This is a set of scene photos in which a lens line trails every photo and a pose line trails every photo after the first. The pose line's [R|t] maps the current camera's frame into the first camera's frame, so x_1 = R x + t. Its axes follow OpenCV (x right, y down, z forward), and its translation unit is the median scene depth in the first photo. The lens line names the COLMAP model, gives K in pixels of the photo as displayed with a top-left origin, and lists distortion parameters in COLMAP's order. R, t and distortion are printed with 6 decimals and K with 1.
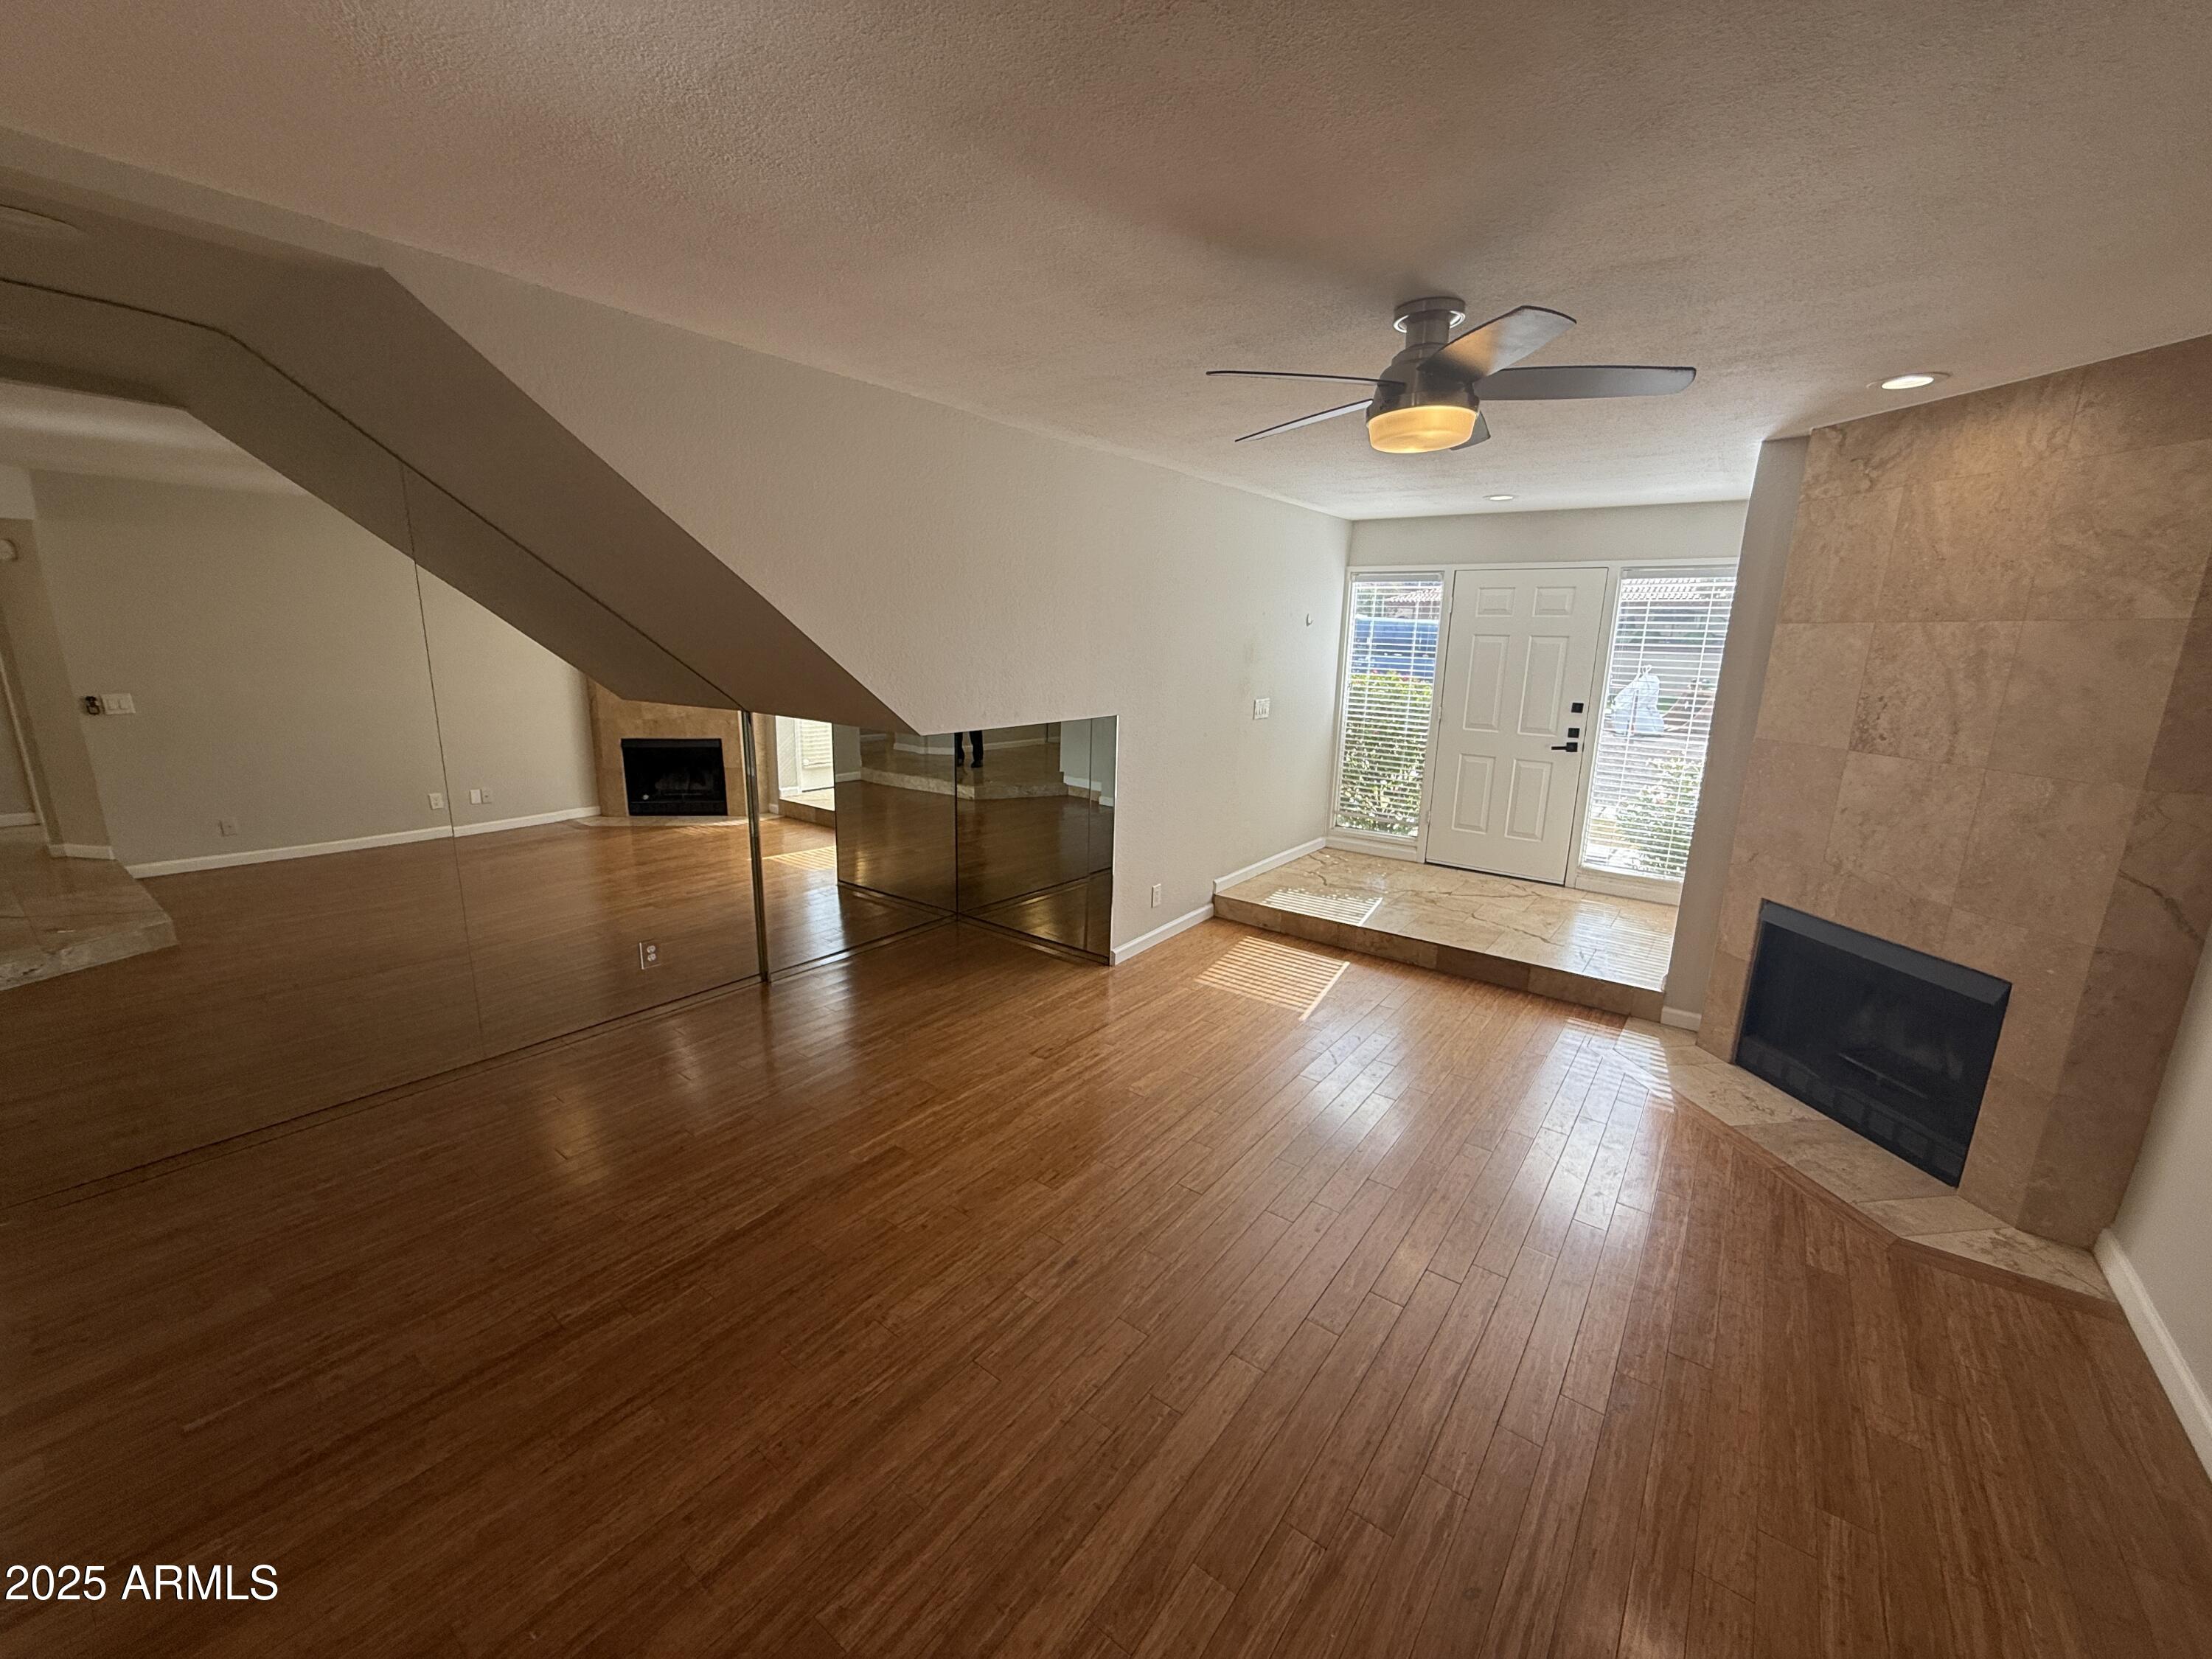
lens RADIAL K [[878.9, 0, 1101.5], [0, 878.9, 830.5], [0, 0, 1]] dist [-0.001169, -0.000226]
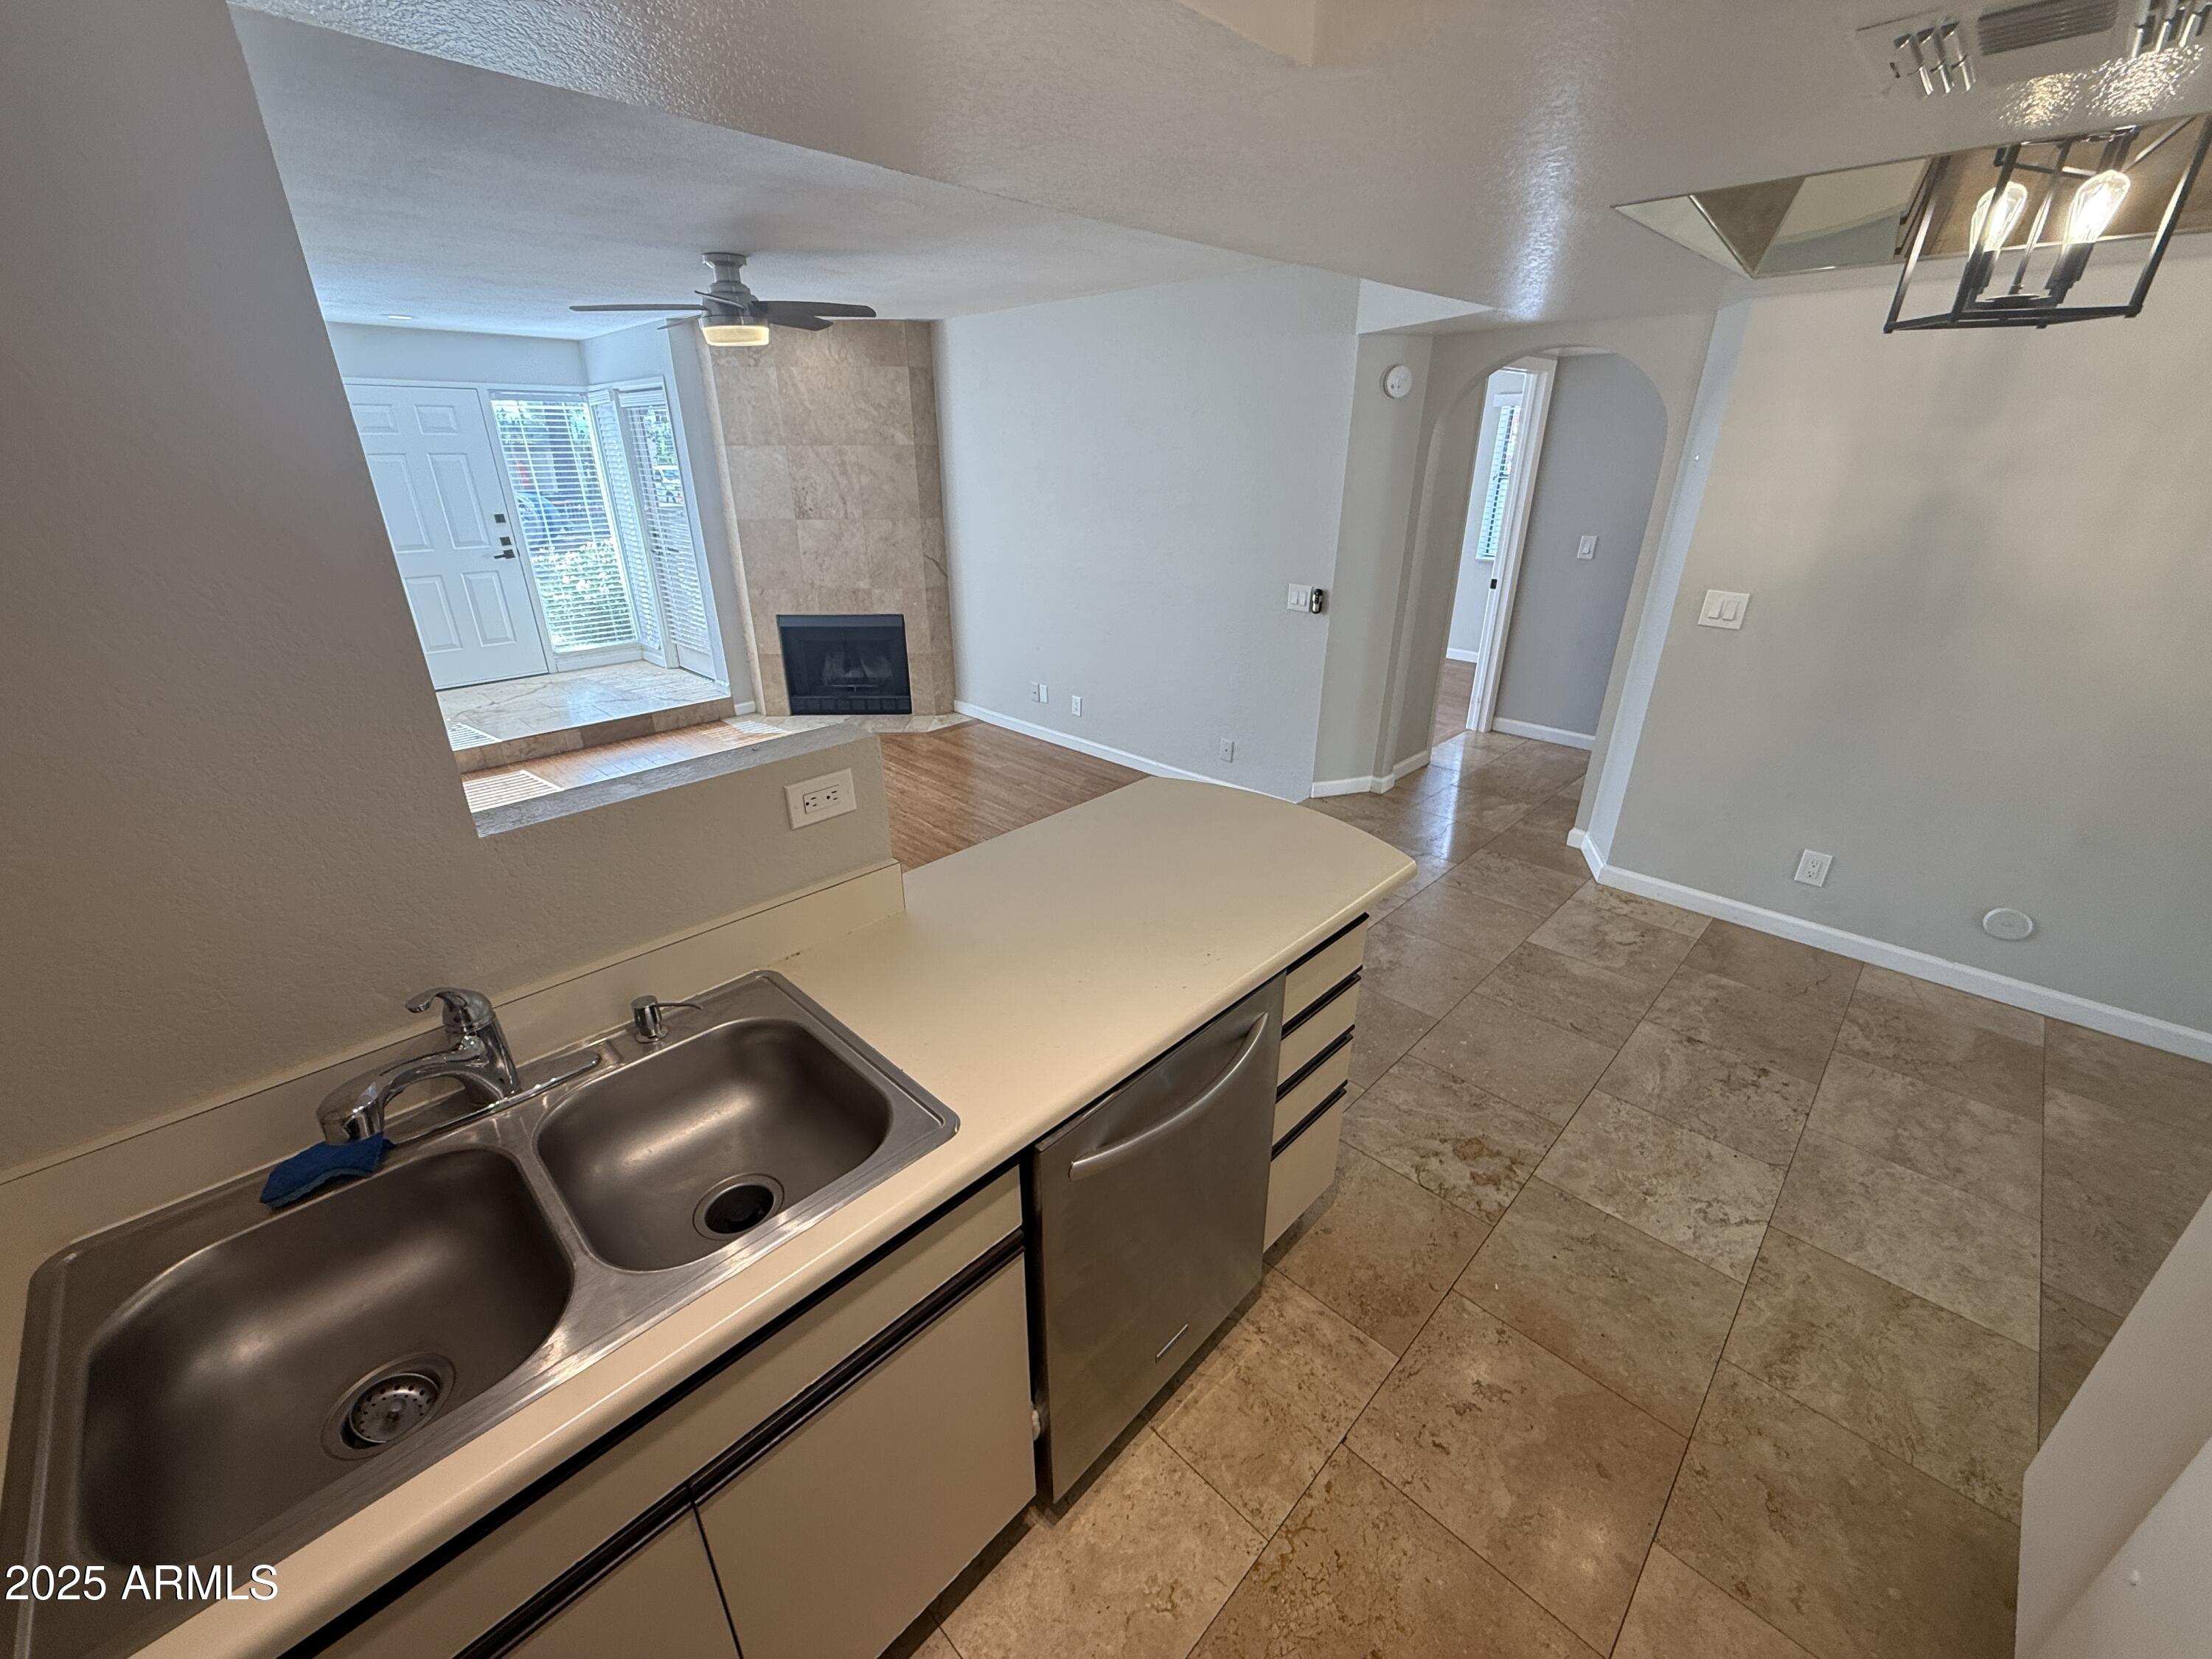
lens RADIAL K [[880.0, 0, 1099.6], [0, 880.0, 830.4], [0, 0, 1]] dist [-0.001144, 0.000065]
pose [[0.126818, -0.420246, 0.898505, -1.022020], [0.219955, 0.895182, 0.387646, -0.084027], [-0.967232, 0.148471, 0.205960, 0.103690]]
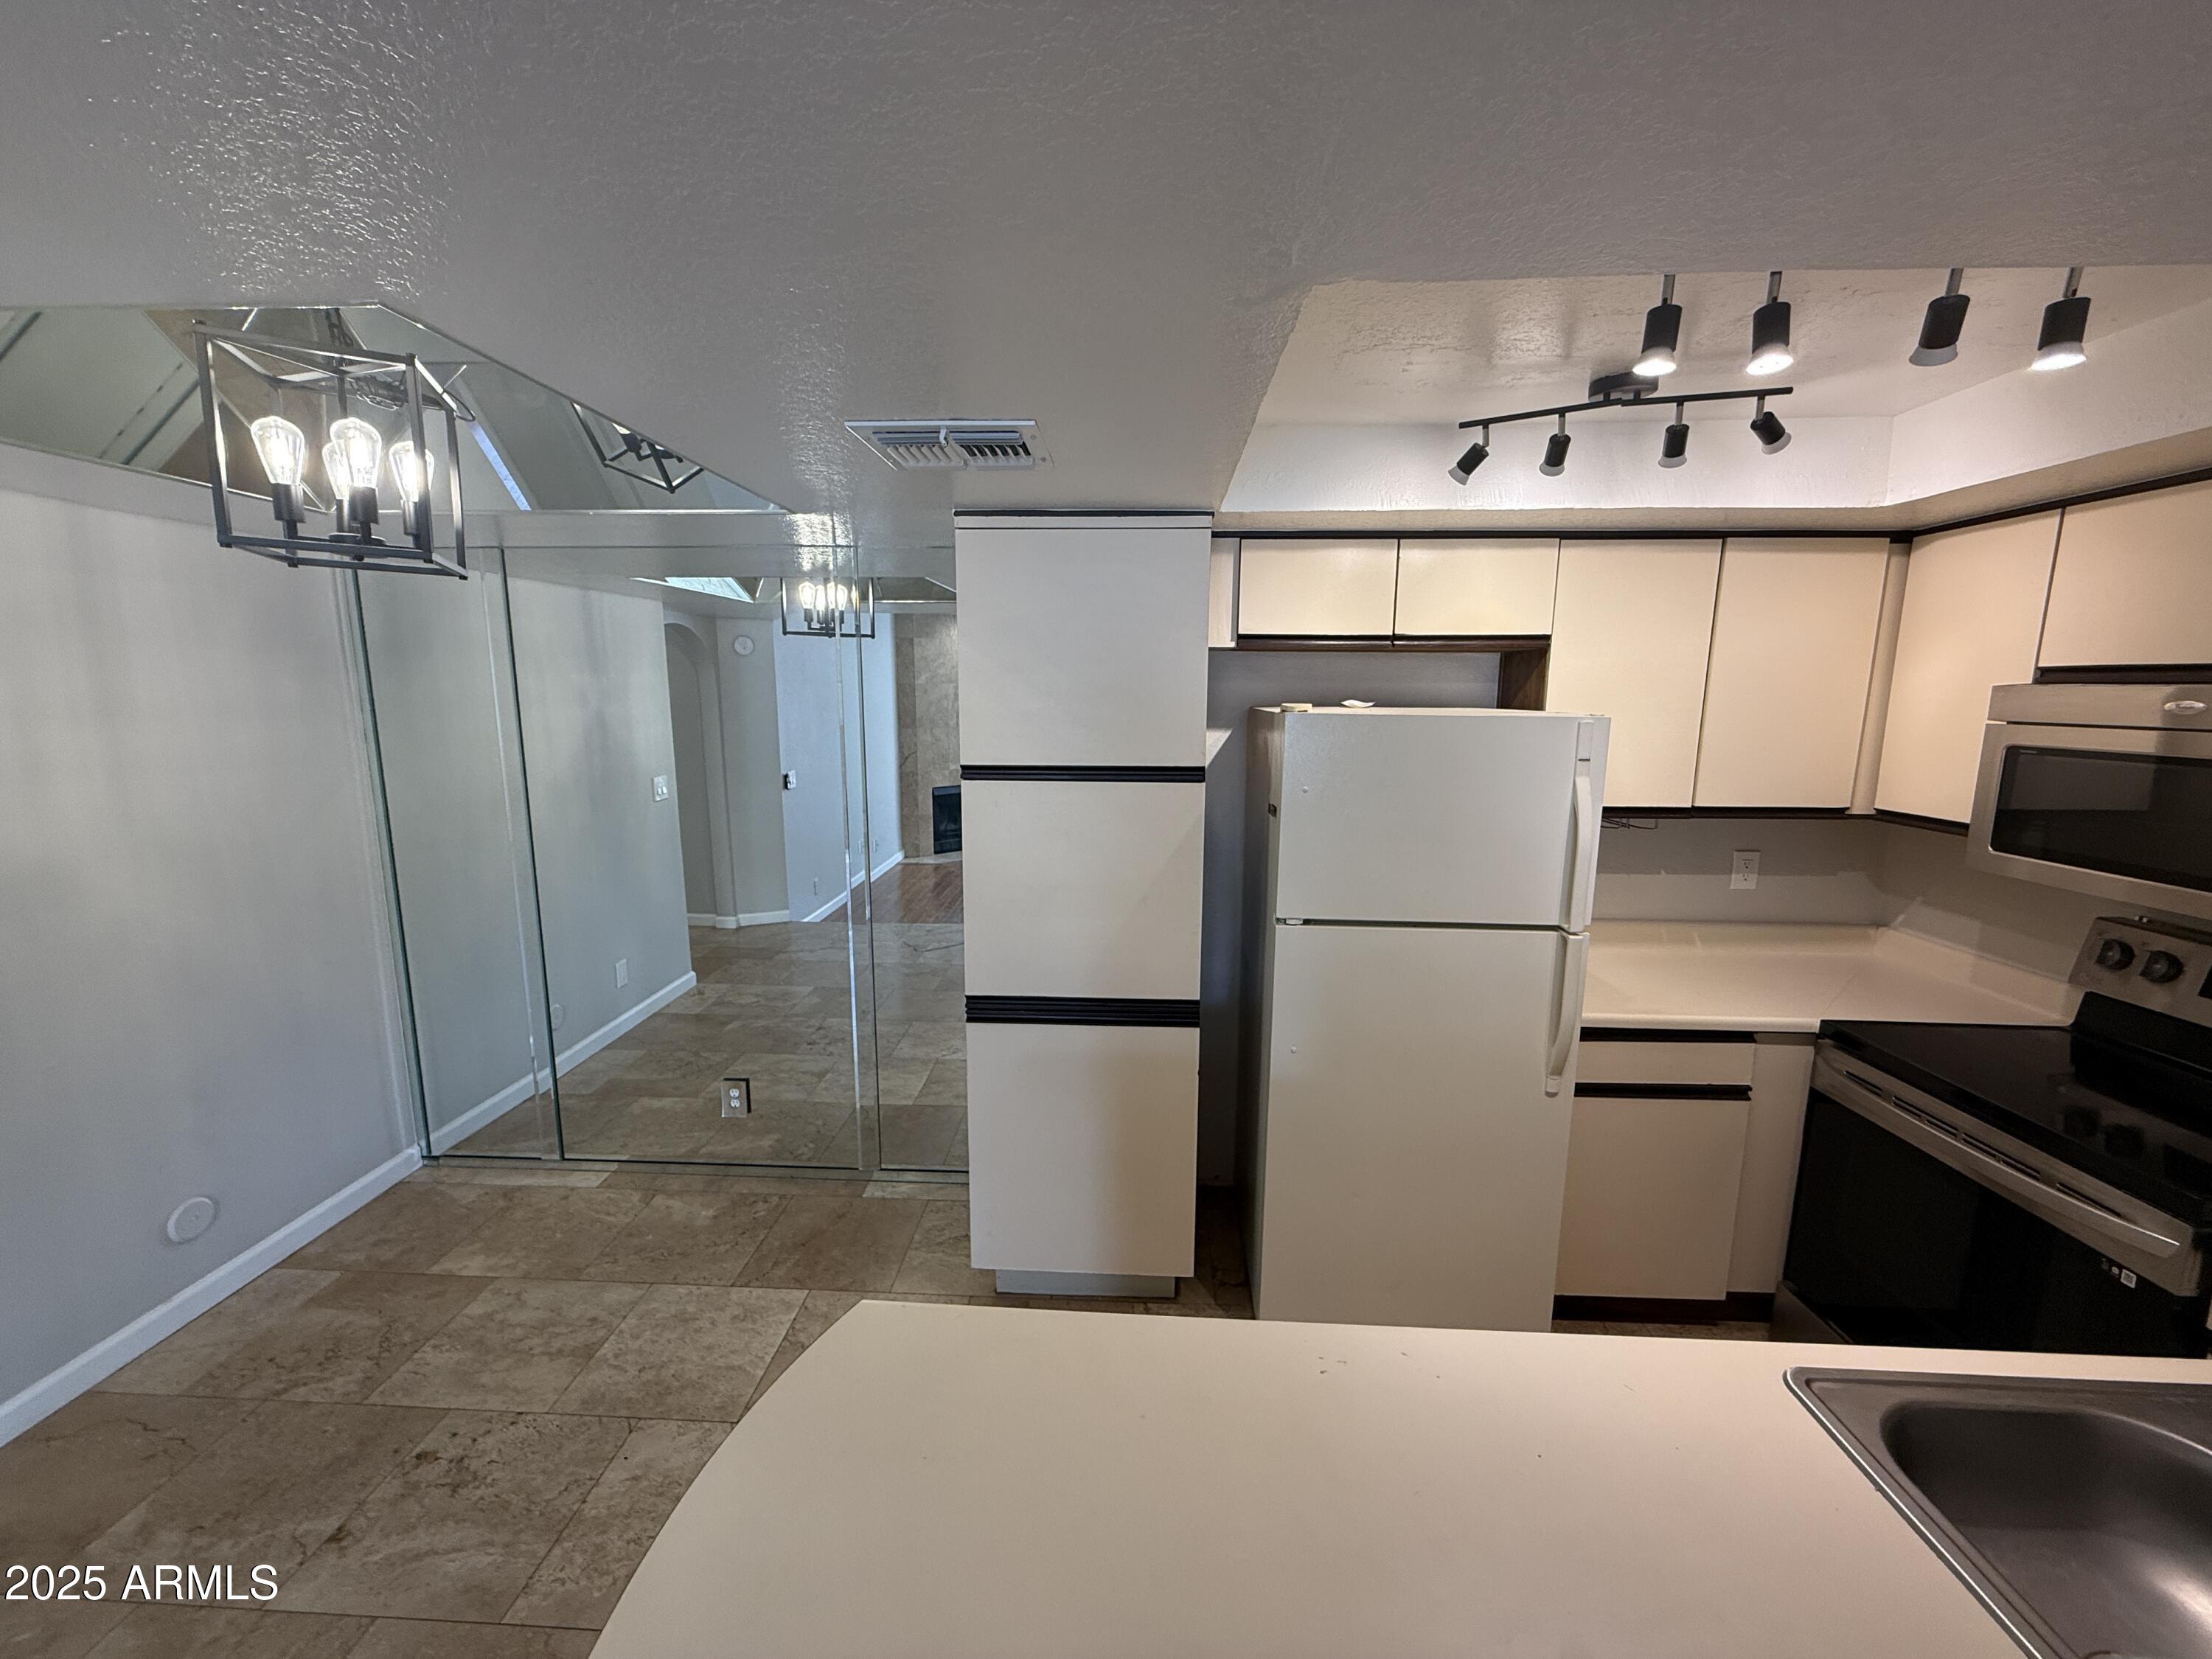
lens RADIAL K [[882.1, 0, 1101.1], [0, 882.1, 828.1], [0, 0, 1]] dist [0.000188, 0.000284]
pose [[-0.821546, 0.063177, -0.566631, -0.371677], [-0.146364, 0.937165, 0.316701, -0.110811], [0.551035, 0.343119, -0.760678, 0.291038]]
